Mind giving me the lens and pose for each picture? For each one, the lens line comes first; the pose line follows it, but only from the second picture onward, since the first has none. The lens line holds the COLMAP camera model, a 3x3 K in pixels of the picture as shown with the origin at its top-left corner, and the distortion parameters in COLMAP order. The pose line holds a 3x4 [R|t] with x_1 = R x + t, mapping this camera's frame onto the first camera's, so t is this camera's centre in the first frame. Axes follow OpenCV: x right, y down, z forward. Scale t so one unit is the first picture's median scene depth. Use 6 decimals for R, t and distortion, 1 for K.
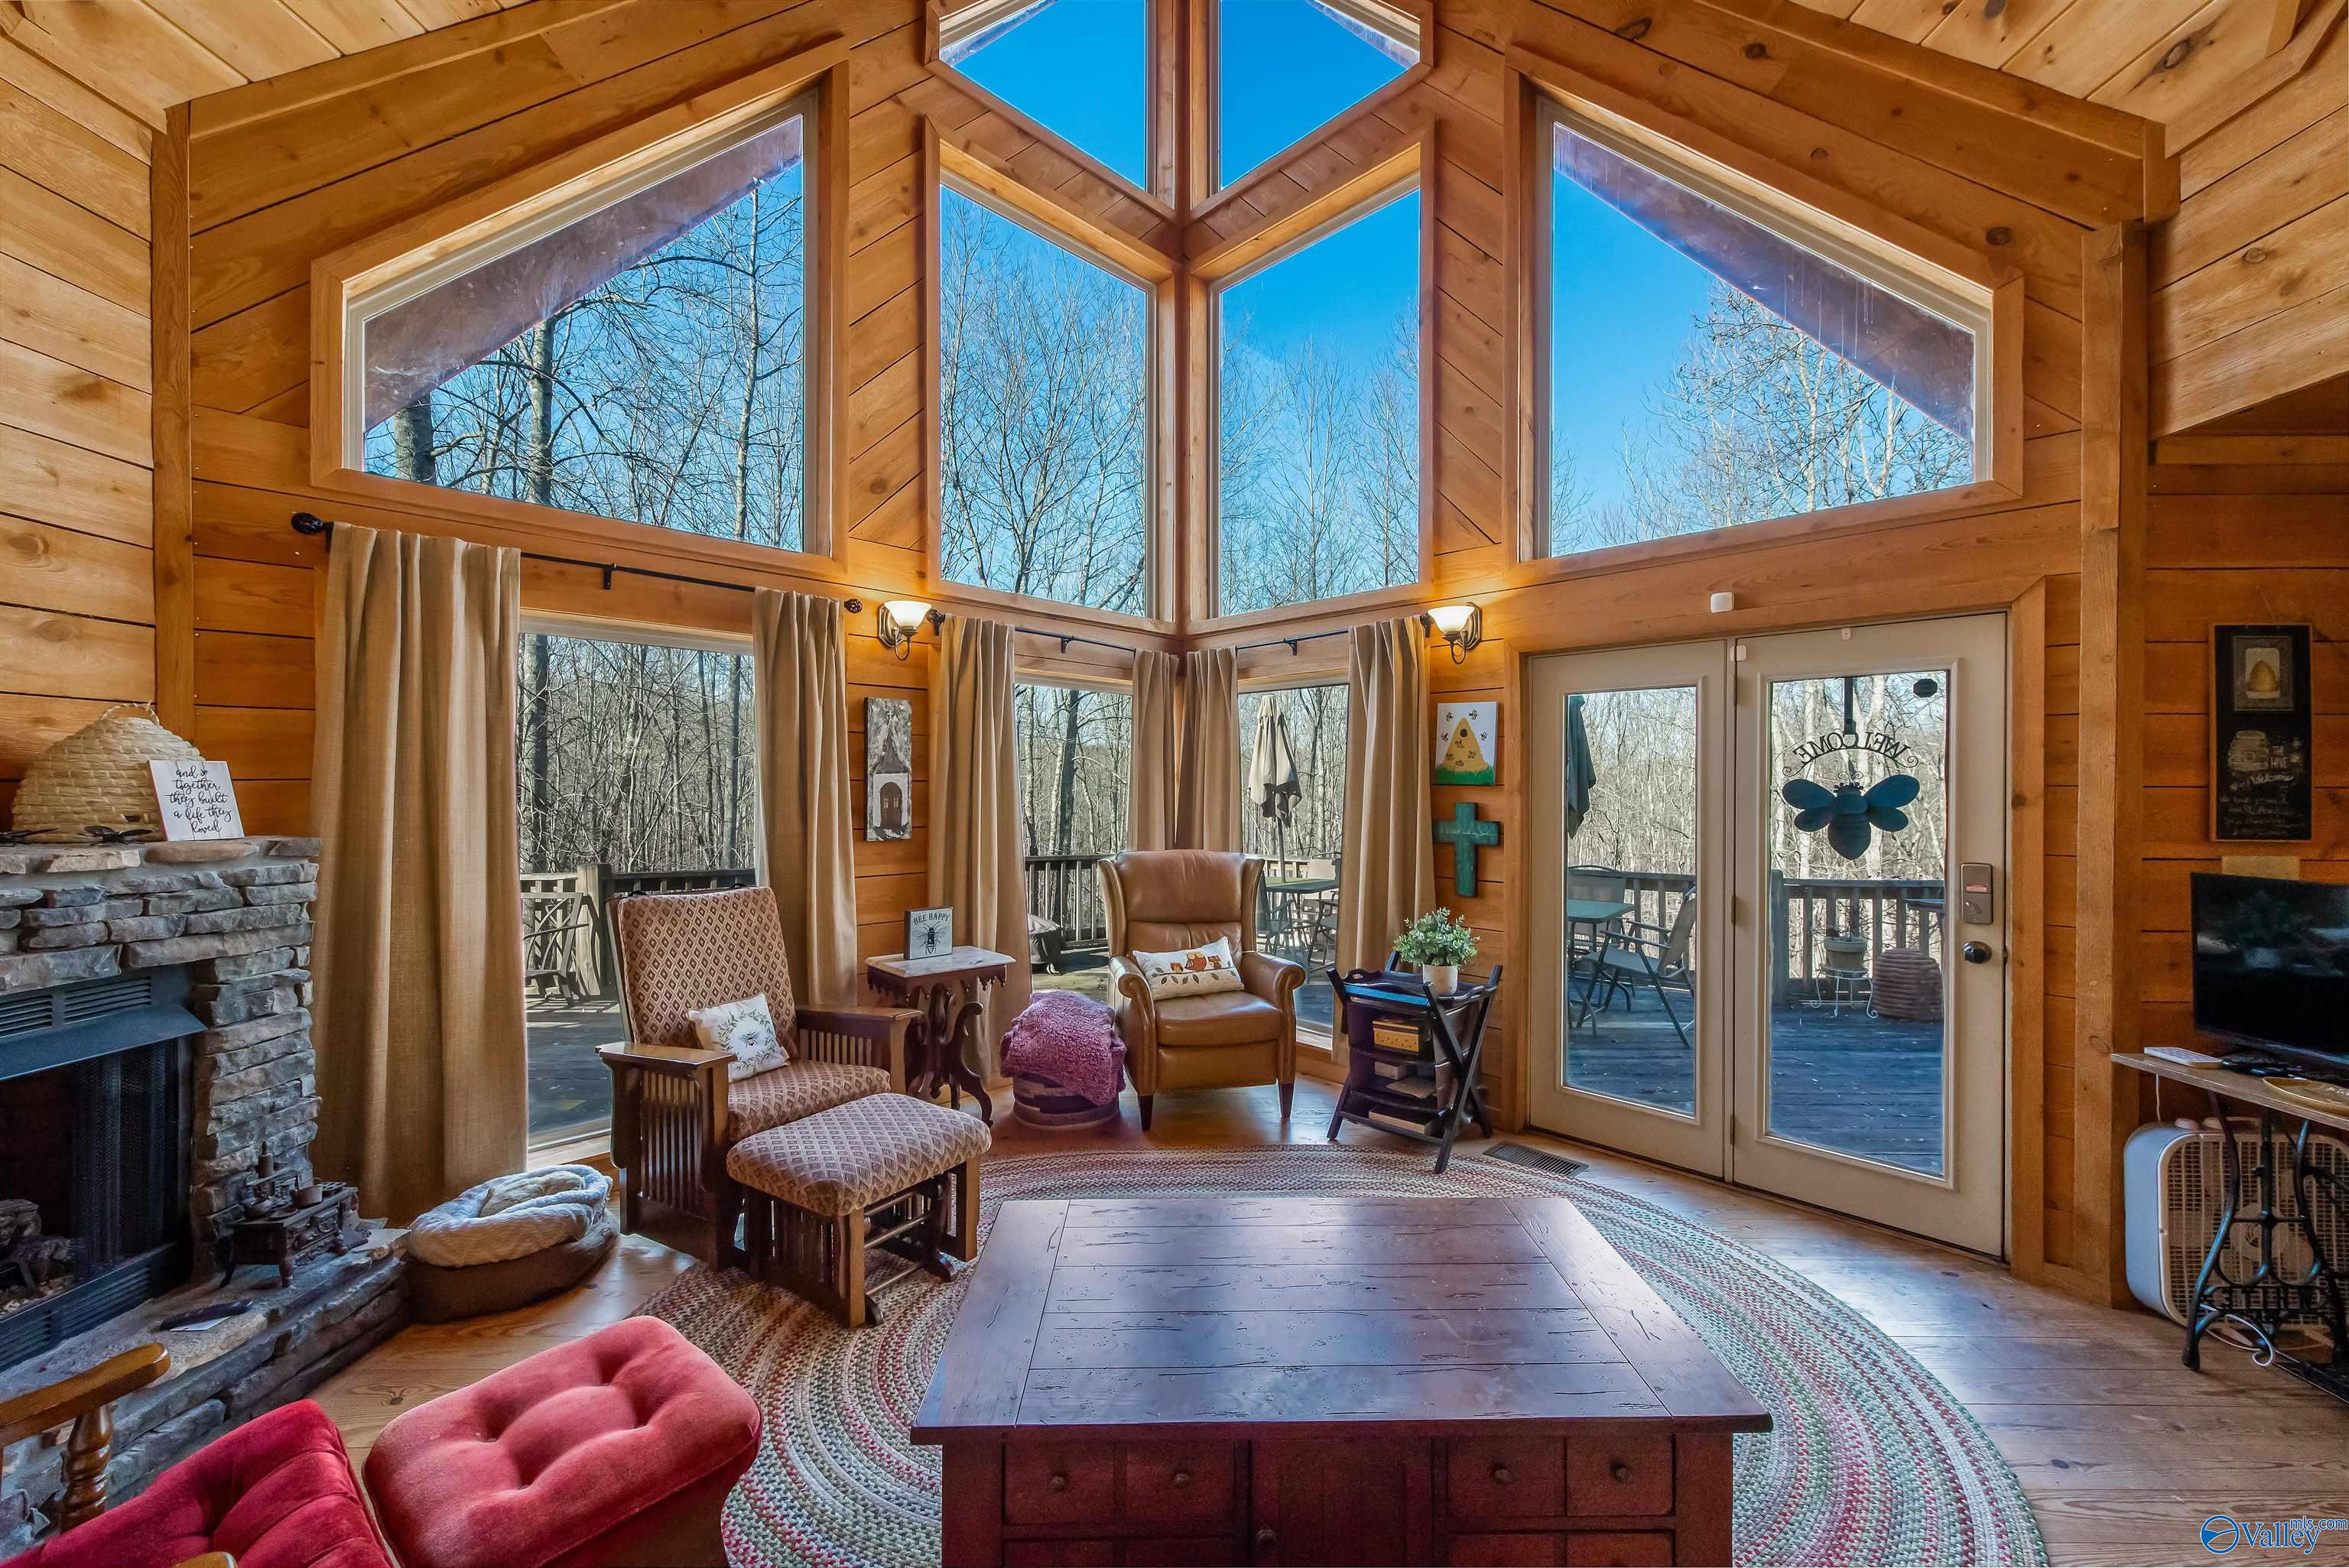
lens RADIAL K [[906.8, 0, 1194.0], [0, 906.8, 789.9], [0, 0, 1]] dist [0.002278, -0.000238]
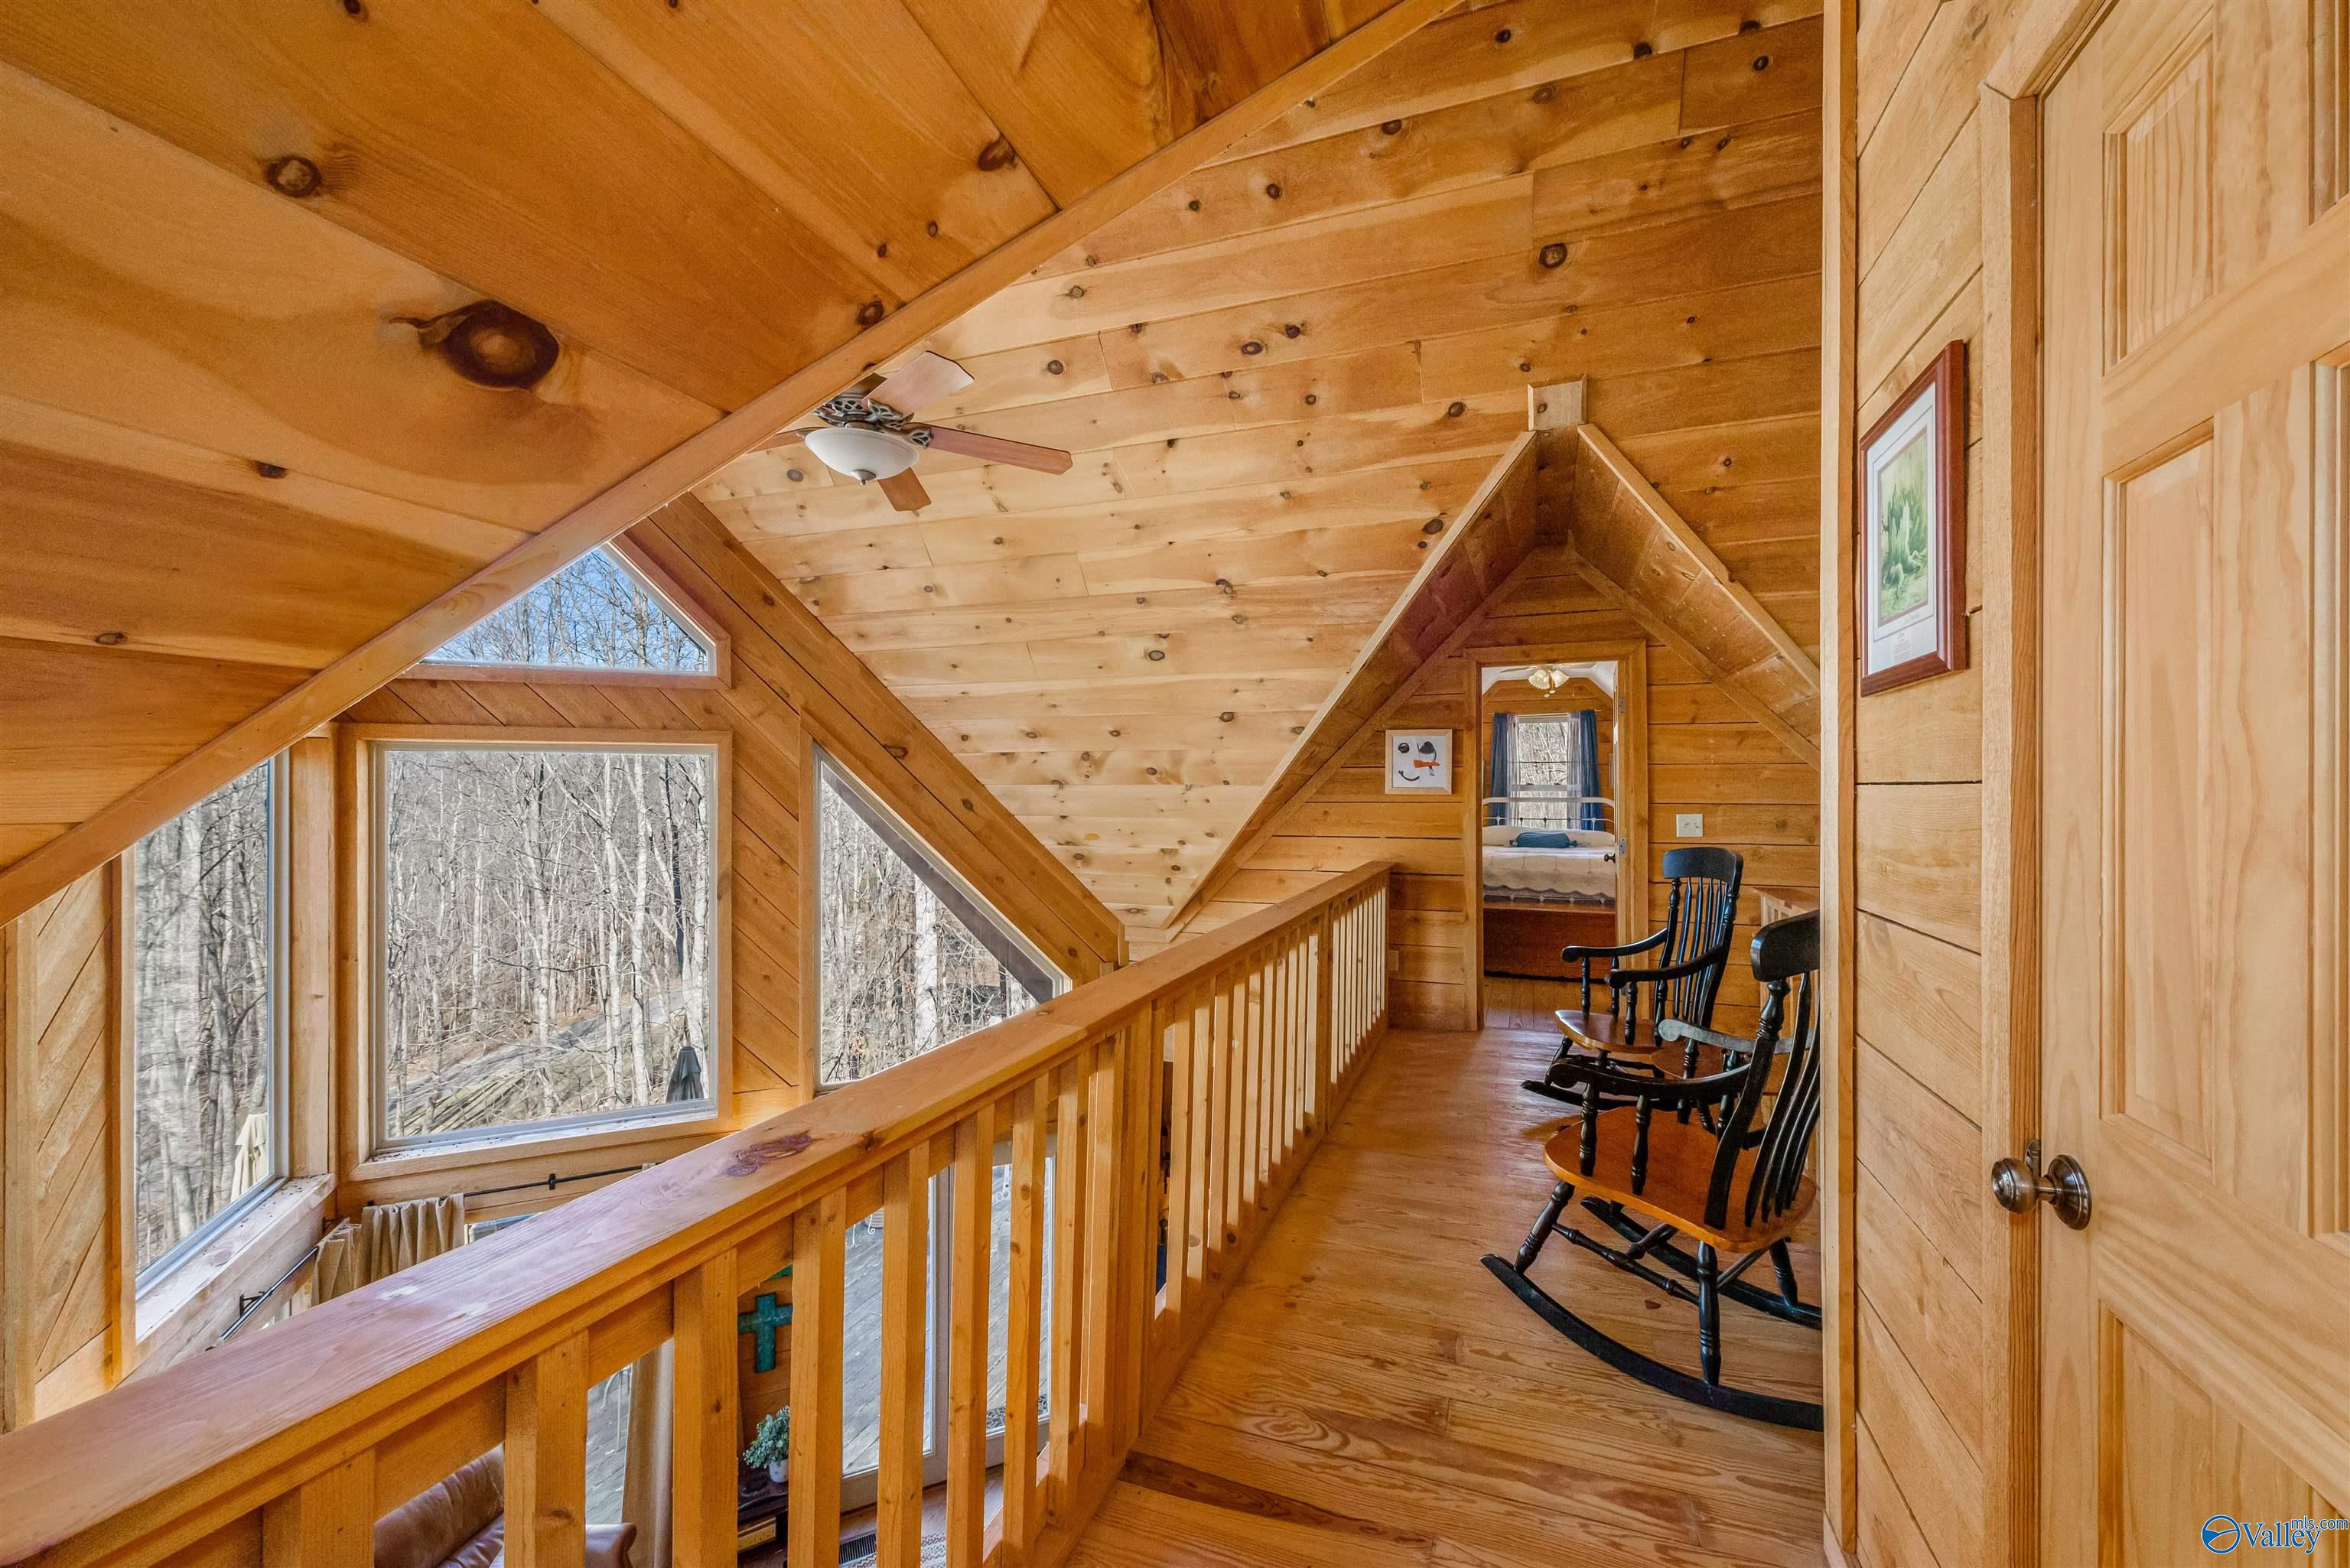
lens RADIAL K [[917.4, 0, 1197.5], [0, 917.4, 792.2], [0, 0, 1]] dist [0.008760, -0.001071]
pose [[0.339985, -0.002567, 0.940427, -0.813156], [0.004016, 0.999991, 0.001277, -0.797752], [-0.940422, 0.003343, 0.339993, 0.009562]]
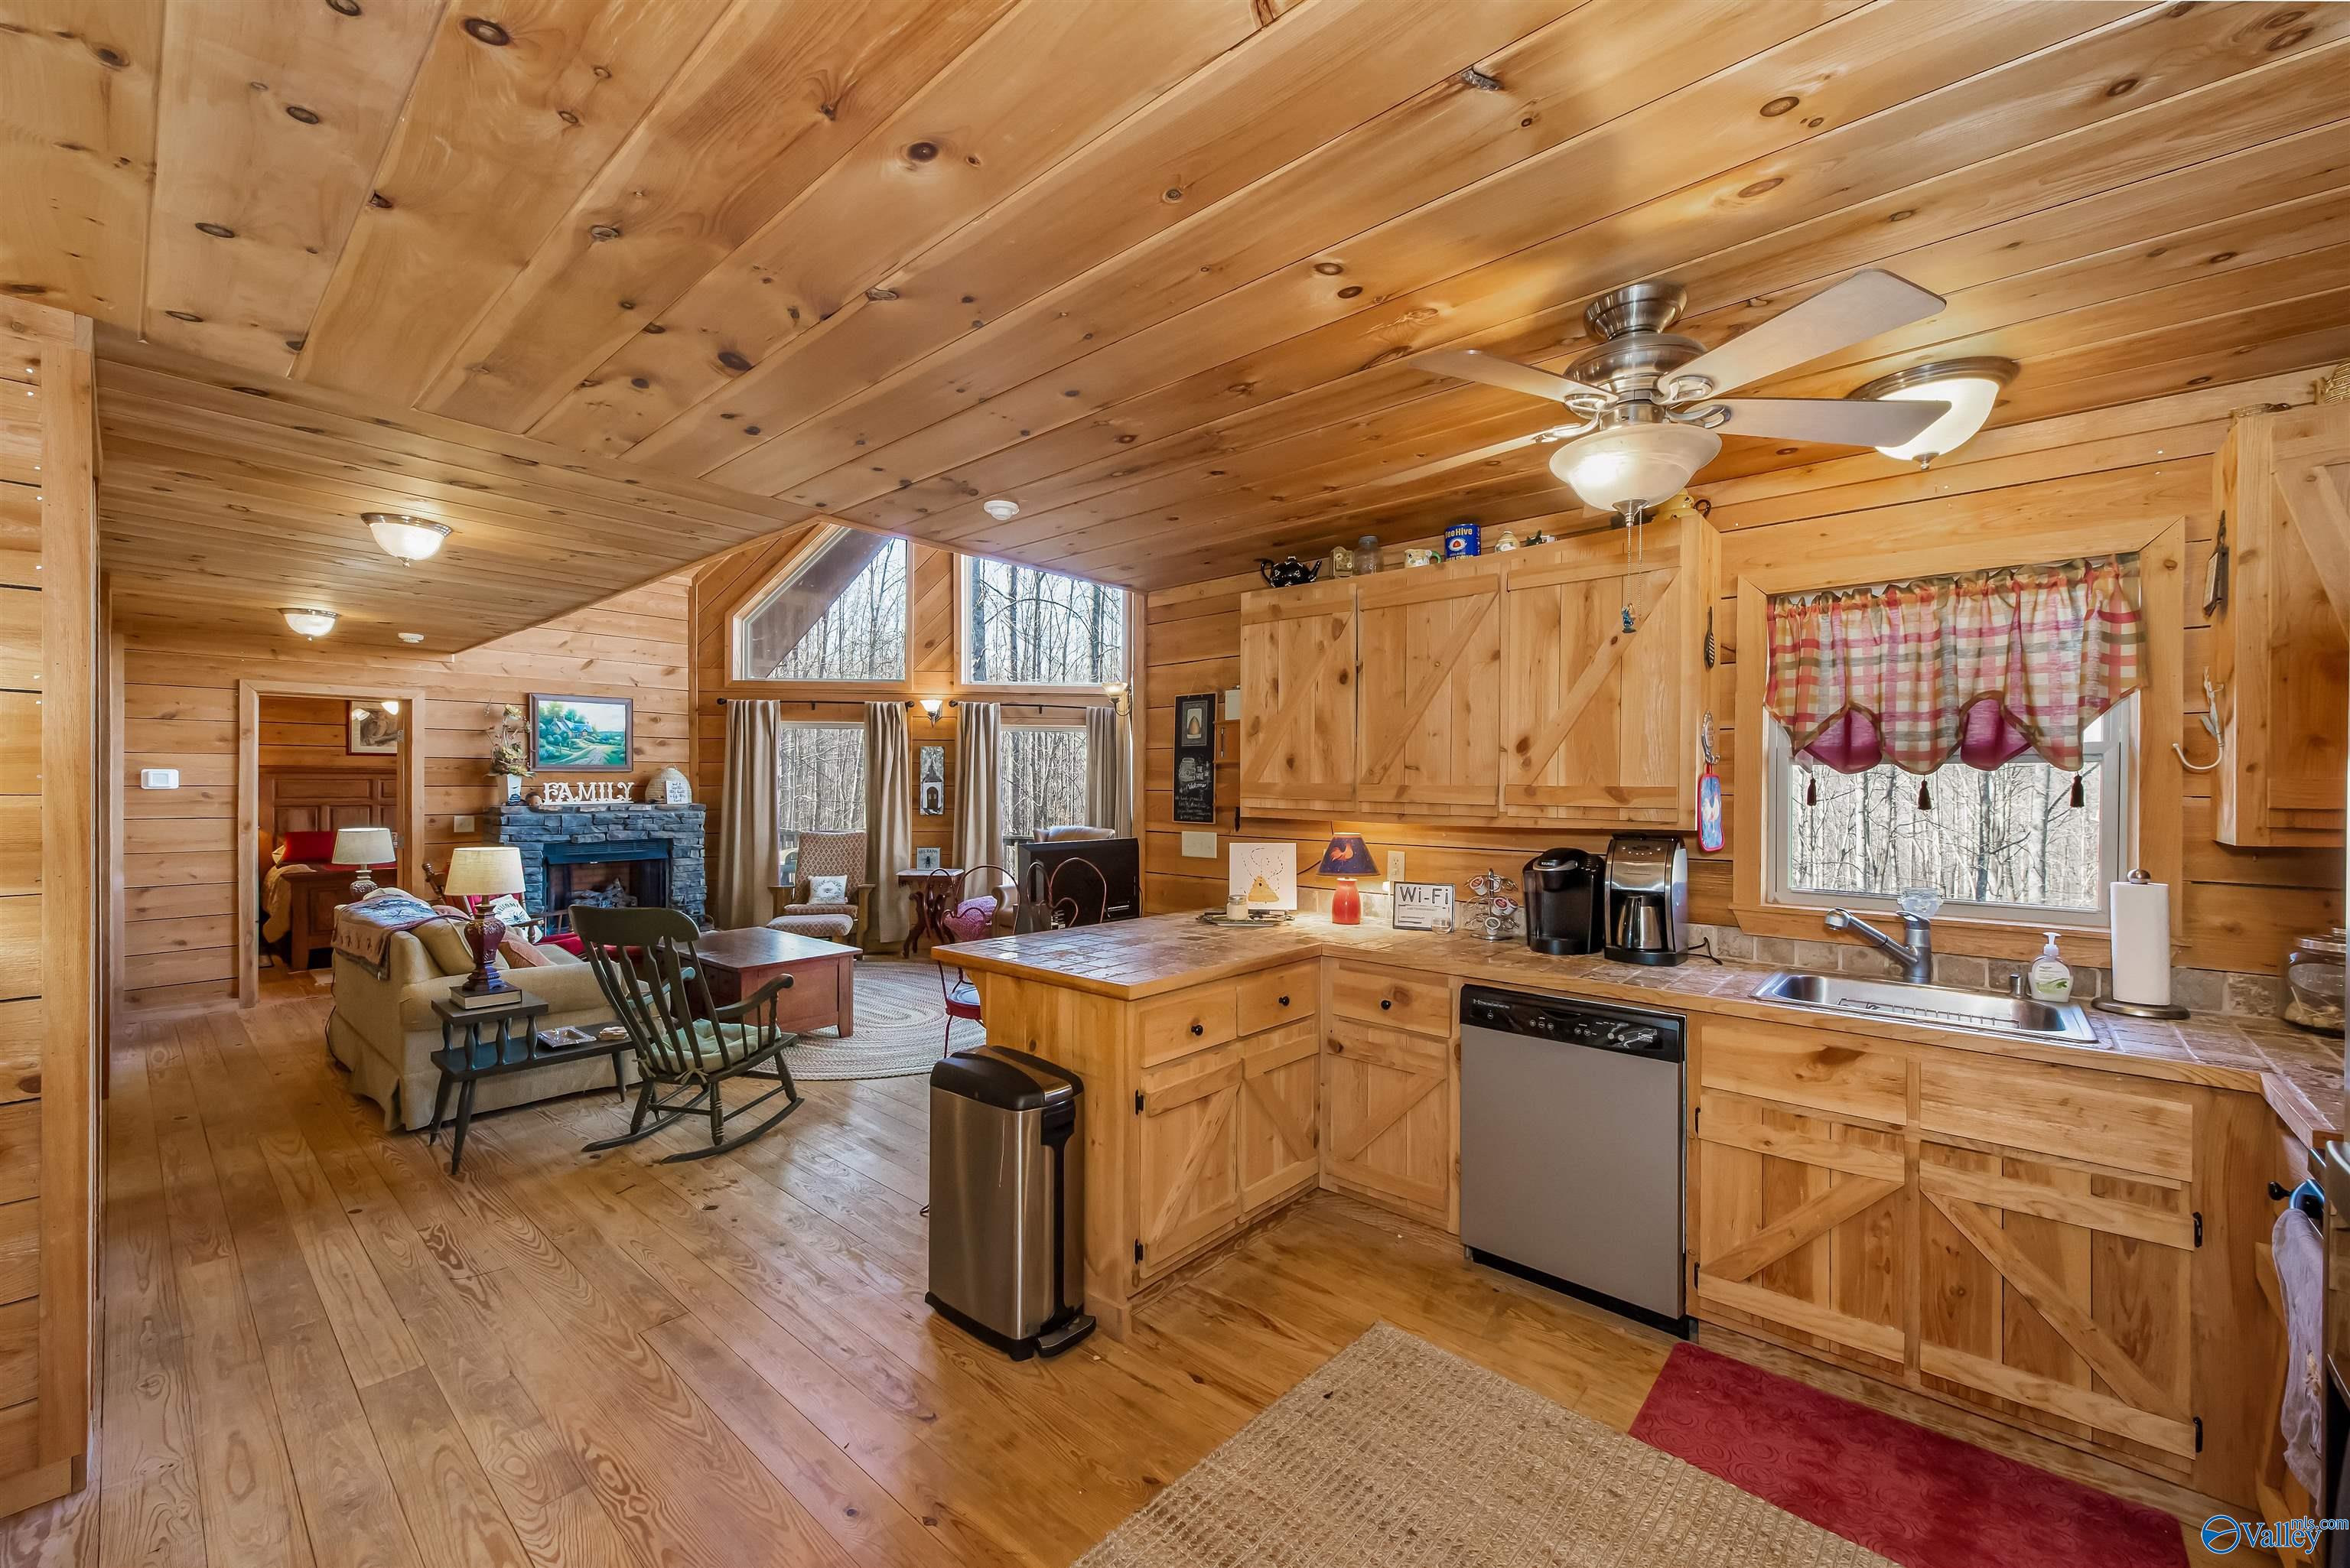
lens RADIAL K [[912.2, 0, 1201.4], [0, 912.2, 788.4], [0, 0, 1]] dist [0.006150, -0.000568]
pose [[0.760249, 0.002068, -0.649629, 1.740133], [-0.005236, 0.999982, -0.002945, -0.001730], [0.649611, 0.005640, 0.760246, -0.214599]]
